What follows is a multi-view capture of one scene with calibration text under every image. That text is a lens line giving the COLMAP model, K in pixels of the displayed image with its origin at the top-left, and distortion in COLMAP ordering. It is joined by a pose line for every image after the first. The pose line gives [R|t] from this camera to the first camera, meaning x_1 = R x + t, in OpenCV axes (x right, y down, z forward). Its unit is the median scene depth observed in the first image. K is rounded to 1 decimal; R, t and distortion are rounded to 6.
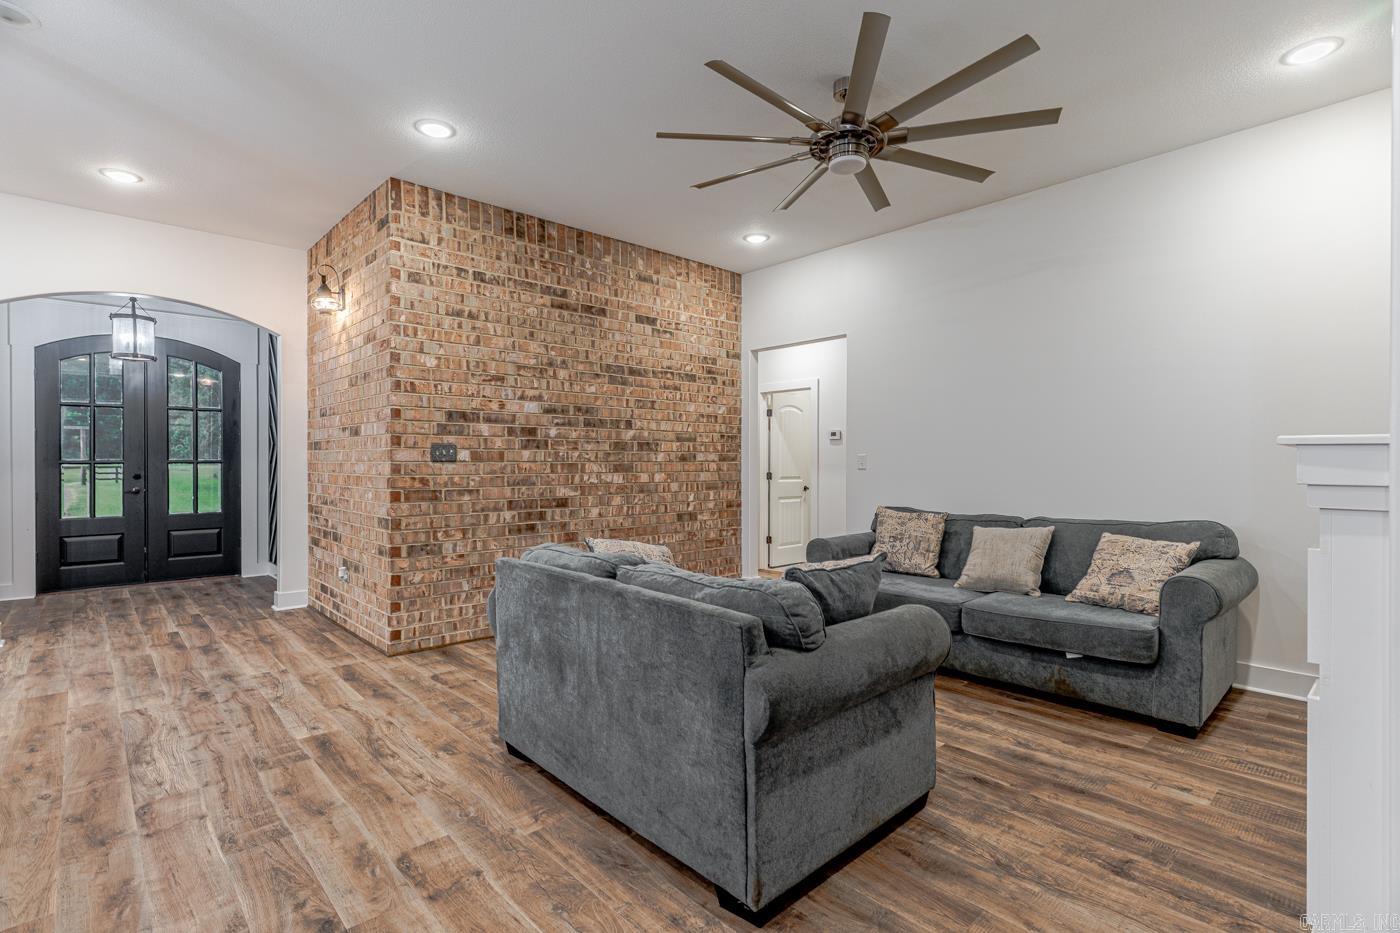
lens RADIAL K [[666.3, 0, 695.3], [0, 666.3, 461.6], [0, 0, 1]] dist [-0.004477, 0.001507]
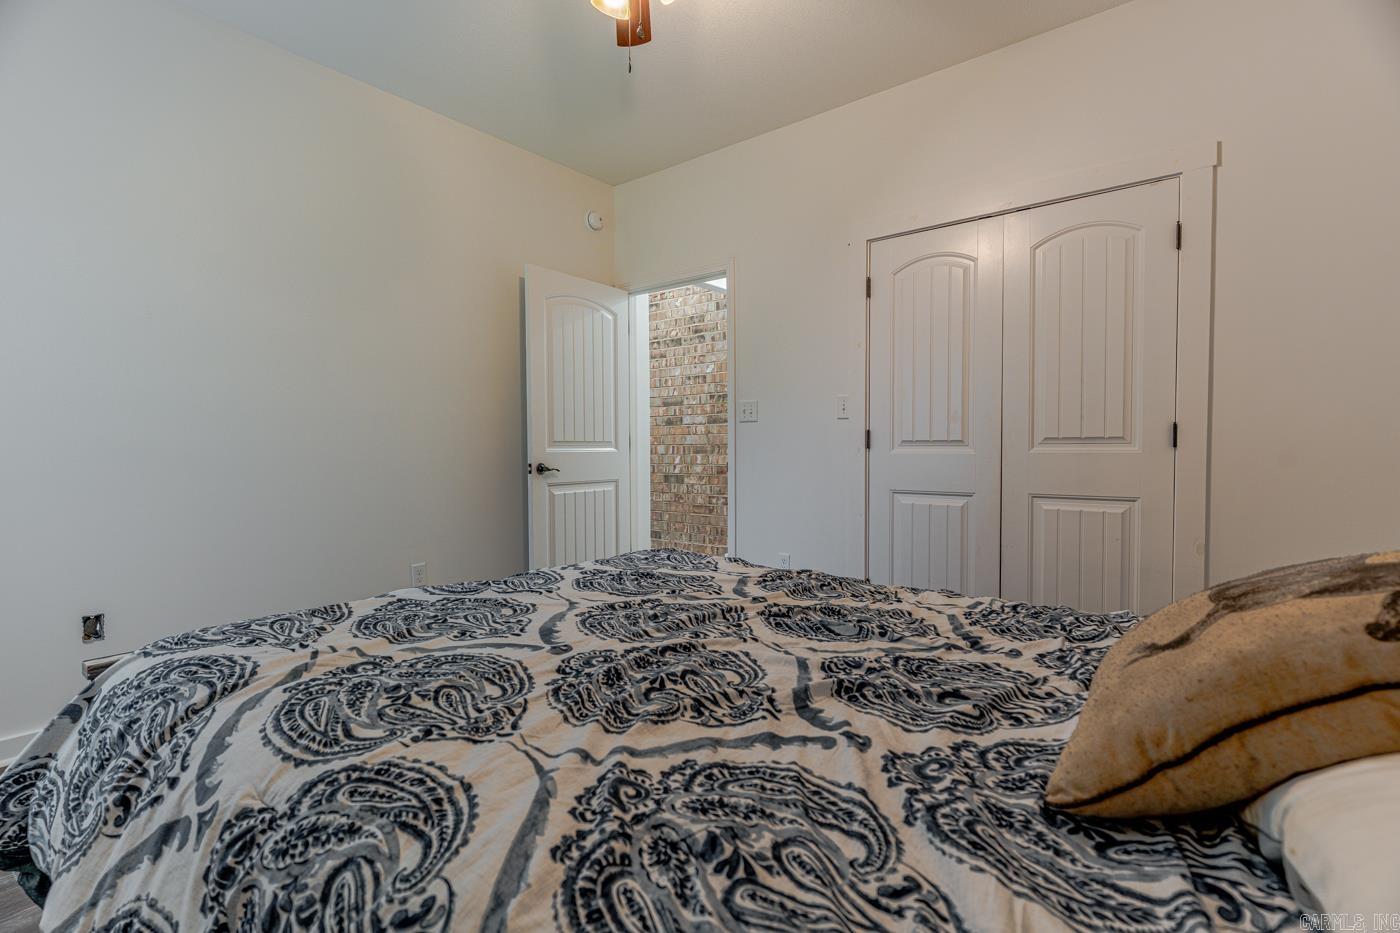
lens RADIAL K [[666.3, 0, 702.4], [0, 666.3, 464.6], [0, 0, 1]] dist [-0.004477, 0.001507]
pose [[0.139453, 0.021498, -0.989995, 1.327403], [0.006926, 0.999719, 0.022685, 0.049703], [0.990204, -0.010020, 0.139265, 1.178545]]
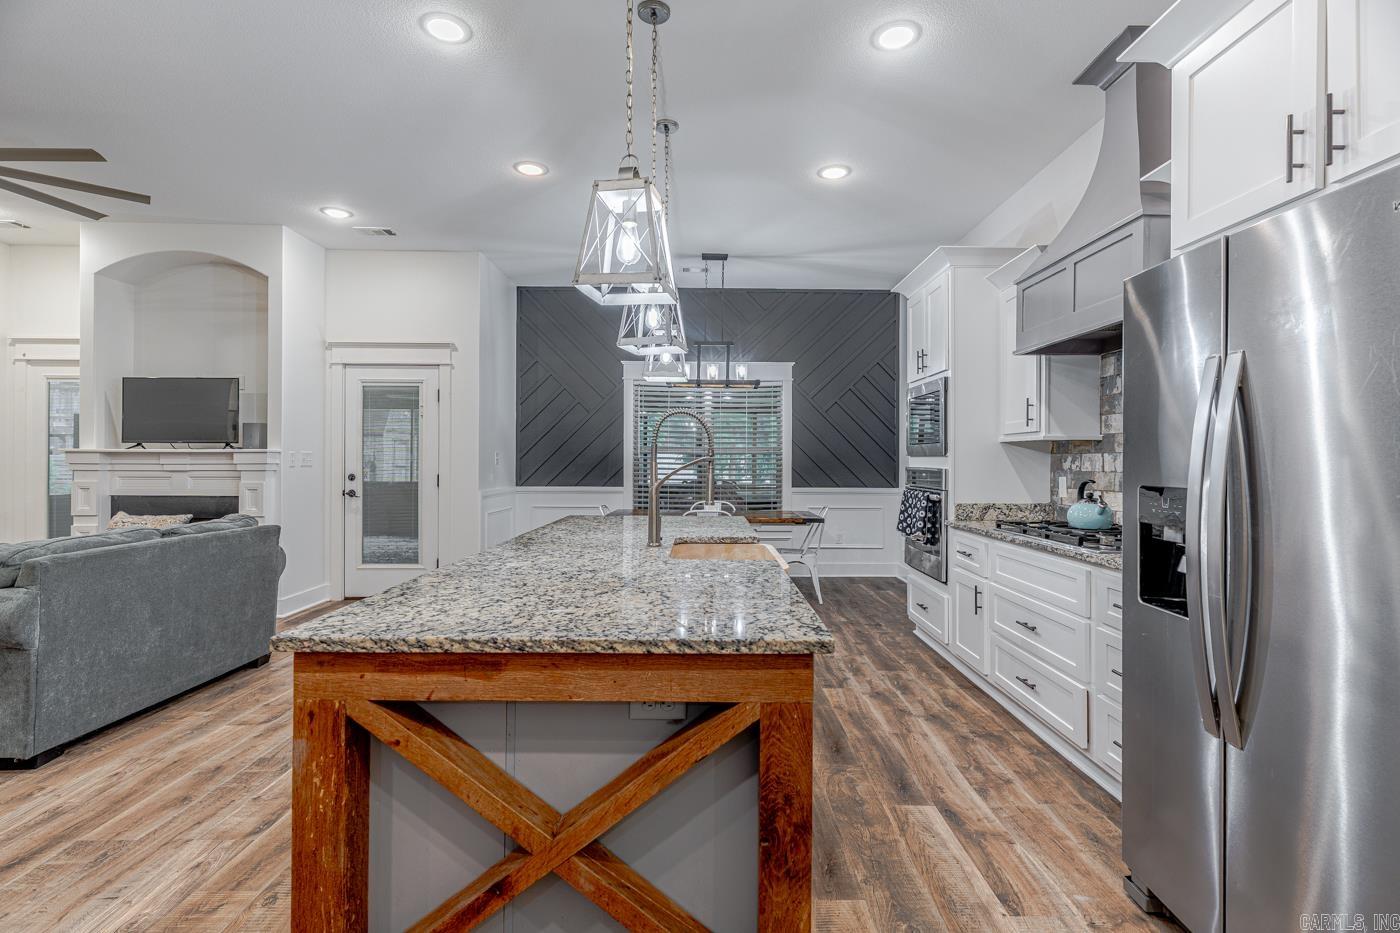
lens RADIAL K [[666.3, 0, 716.0], [0, 666.3, 460.5], [0, 0, 1]] dist [-0.004477, 0.001507]
pose [[-0.749308, -0.004449, 0.662207, -0.997153], [-0.005846, 0.999983, 0.000104, 0.000910], [-0.662196, -0.003793, -0.749321, 0.661478]]
